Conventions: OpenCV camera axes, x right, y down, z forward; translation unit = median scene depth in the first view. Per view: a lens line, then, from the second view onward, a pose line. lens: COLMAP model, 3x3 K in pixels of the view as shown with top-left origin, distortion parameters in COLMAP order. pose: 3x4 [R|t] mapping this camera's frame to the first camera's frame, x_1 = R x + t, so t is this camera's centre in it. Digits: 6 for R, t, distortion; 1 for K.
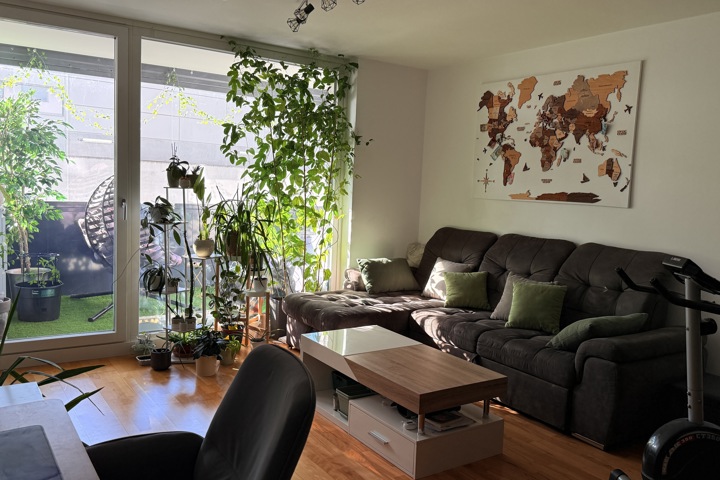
lens RADIAL K [[591.9, 0, 360.0], [0, 591.9, 240.0], [0, 0, 1]] dist [0.152347, -0.260505]
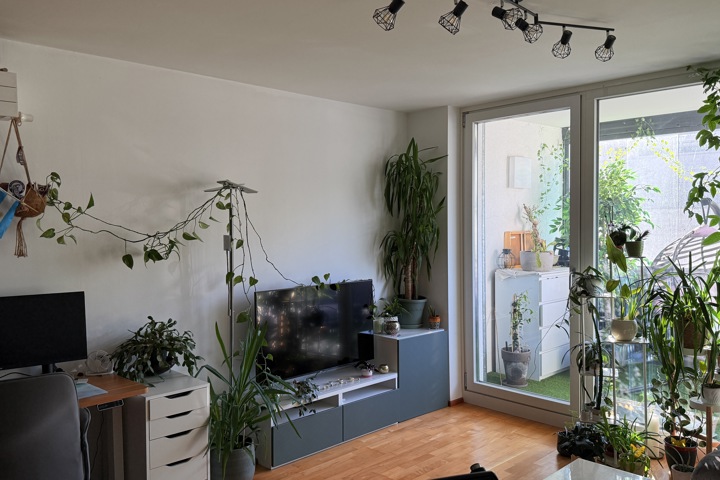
lens RADIAL K [[591.9, 0, 360.0], [0, 591.9, 240.0], [0, 0, 1]] dist [0.152347, -0.260505]
pose [[0.170846, -0.013754, -0.985202, 0.464246], [-0.075790, 0.996757, -0.027058, -0.055580], [0.982378, 0.079291, 0.169249, 0.448976]]
